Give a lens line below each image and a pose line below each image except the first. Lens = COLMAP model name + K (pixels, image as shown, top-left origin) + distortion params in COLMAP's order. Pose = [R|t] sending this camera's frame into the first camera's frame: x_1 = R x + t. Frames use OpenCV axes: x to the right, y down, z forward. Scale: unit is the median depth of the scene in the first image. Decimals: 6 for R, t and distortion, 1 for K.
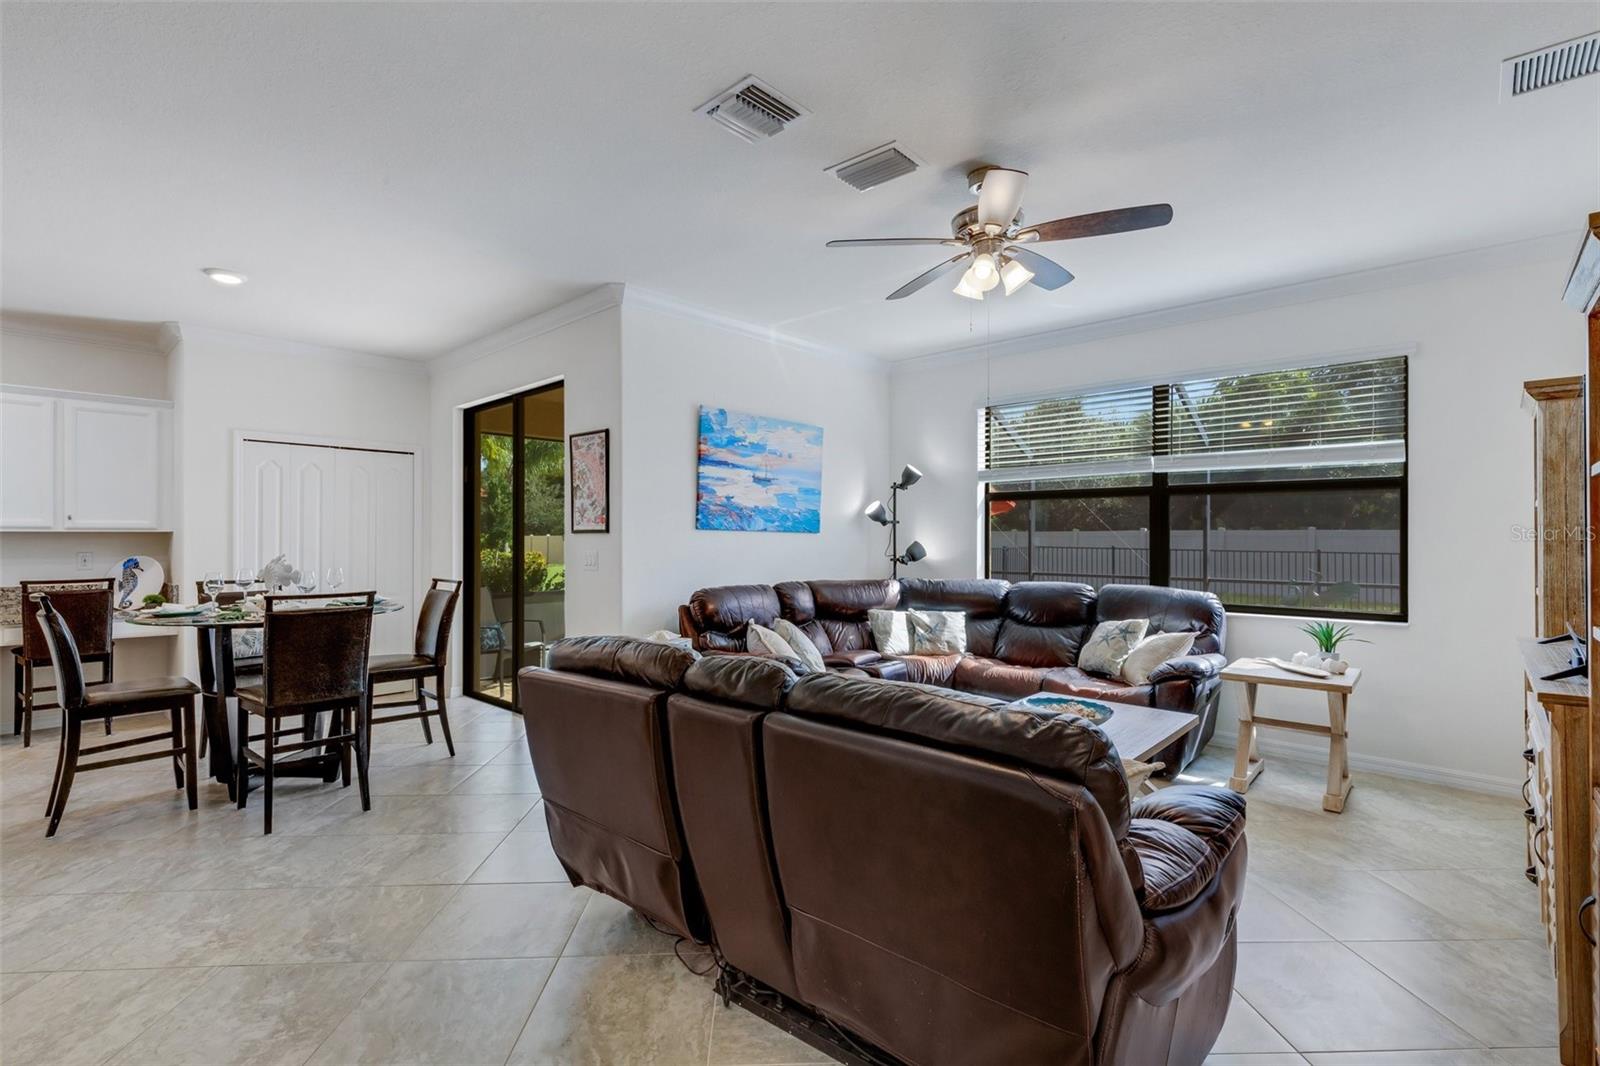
lens RADIAL K [[729.4, 0, 799.1], [0, 729.4, 539.6], [0, 0, 1]] dist [0.014238, 0.000149]
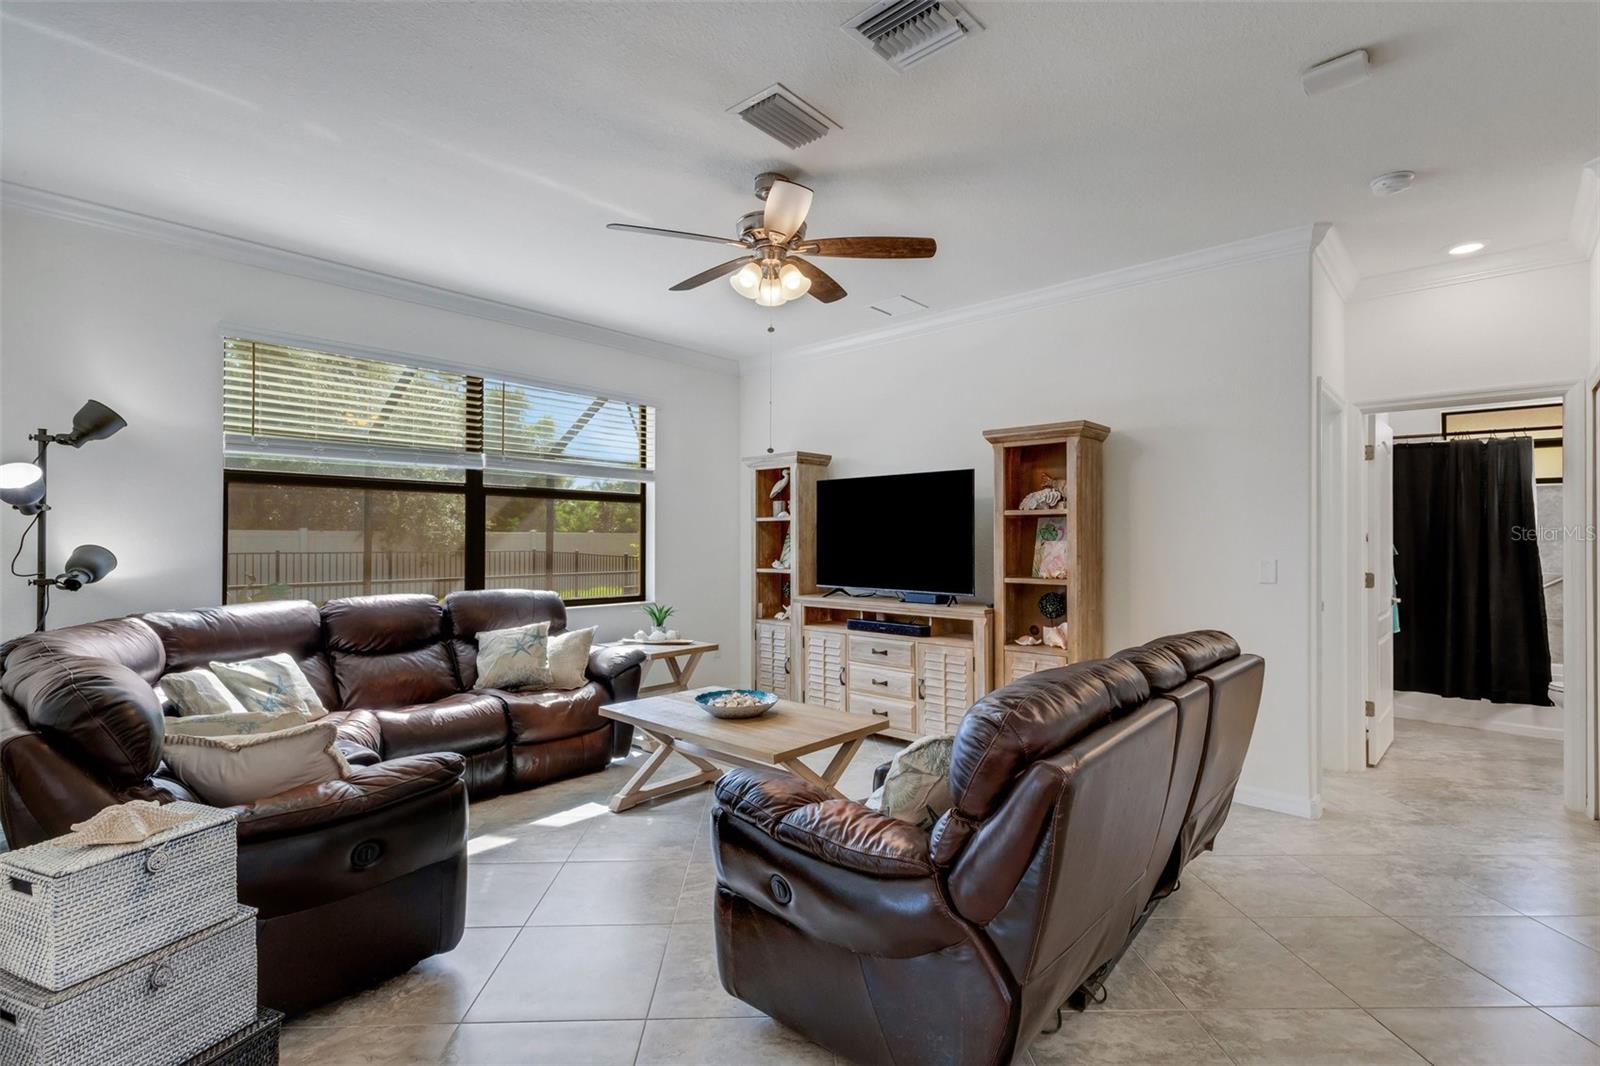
lens RADIAL K [[729.4, 0, 799.1], [0, 729.4, 539.6], [0, 0, 1]] dist [0.014238, 0.000149]
pose [[0.013872, -0.003513, 0.999898, -0.451996], [0.001454, 0.999993, 0.003493, -0.003569], [-0.999903, 0.001406, 0.013877, 0.565065]]
